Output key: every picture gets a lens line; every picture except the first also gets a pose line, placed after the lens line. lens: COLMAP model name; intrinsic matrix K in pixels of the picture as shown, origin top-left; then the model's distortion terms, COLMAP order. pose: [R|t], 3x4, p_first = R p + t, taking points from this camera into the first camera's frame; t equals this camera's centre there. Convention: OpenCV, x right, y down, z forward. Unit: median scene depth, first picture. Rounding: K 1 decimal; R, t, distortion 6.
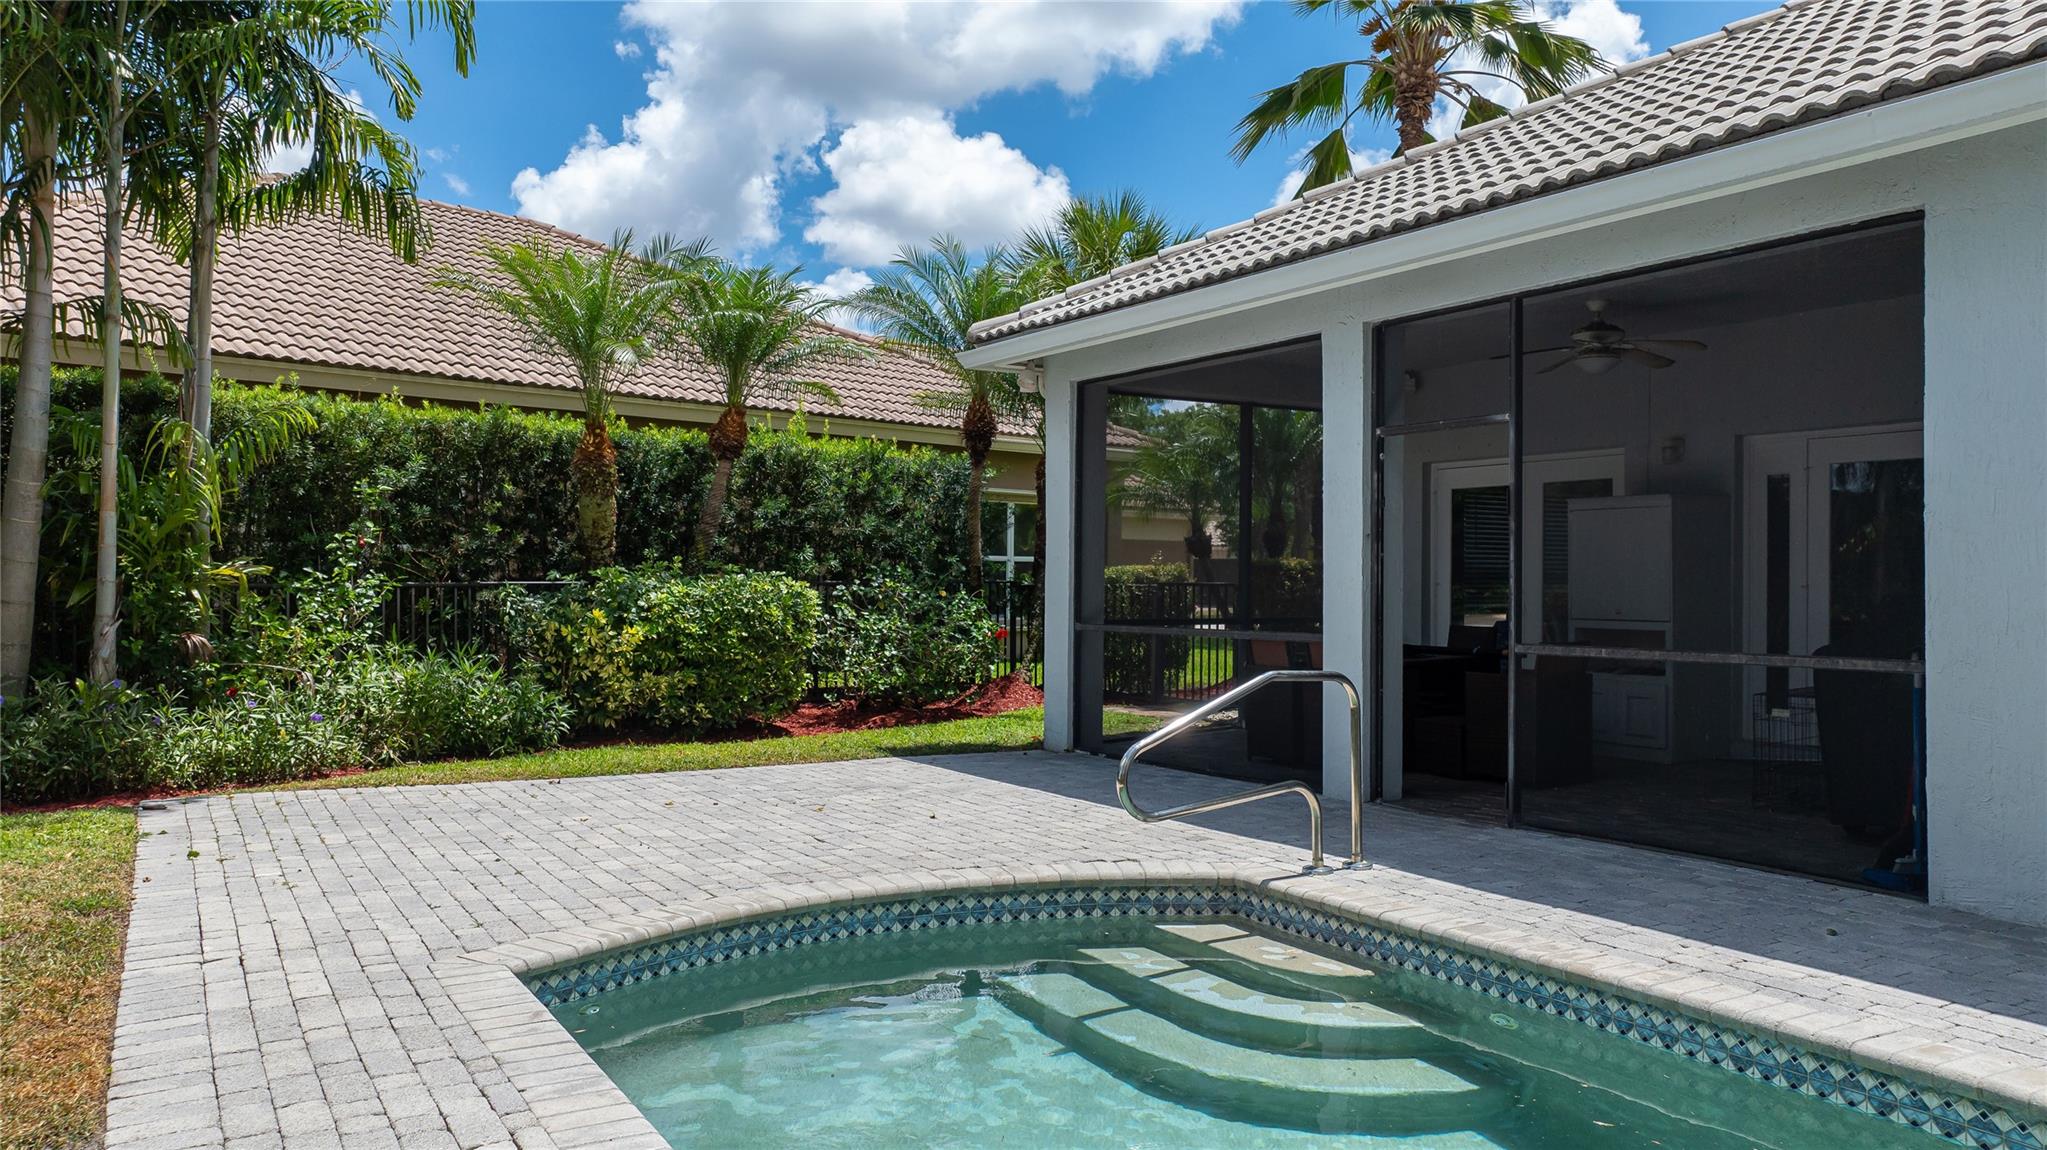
lens RADIAL K [[1453.4, 0, 1023.5], [0, 1453.4, 575.0], [0, 0, 1]] dist [-0.017625, -0.000994]
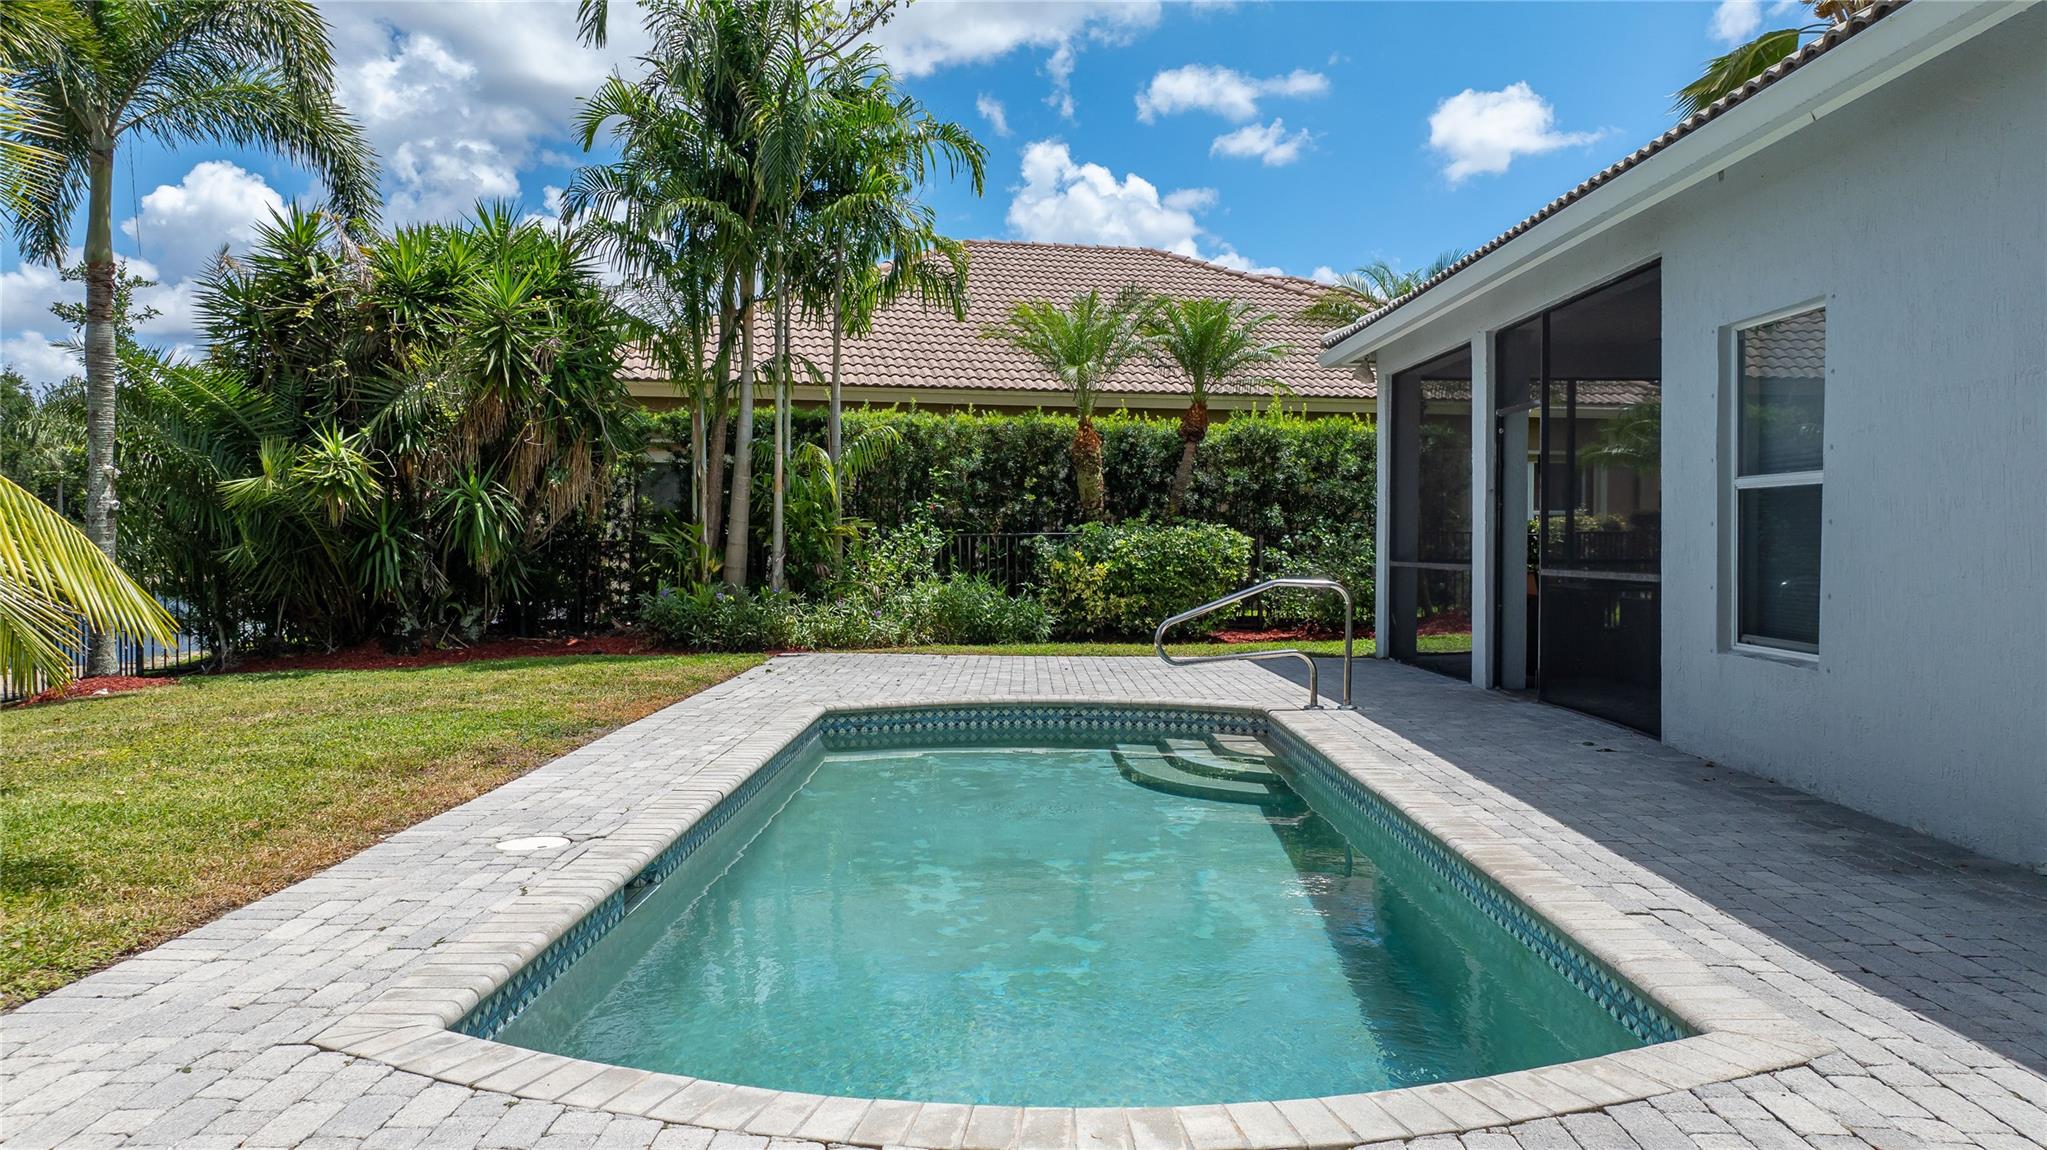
lens RADIAL K [[1463.4, 0, 1023.5], [0, 1463.4, 575.0], [0, 0, 1]] dist [-0.052334, 0.065823]
pose [[0.855858, 0.009304, -0.517128, 0.517700], [0.004187, 0.999681, 0.024916, 0.013881], [0.517195, -0.023490, 0.855545, -0.348927]]
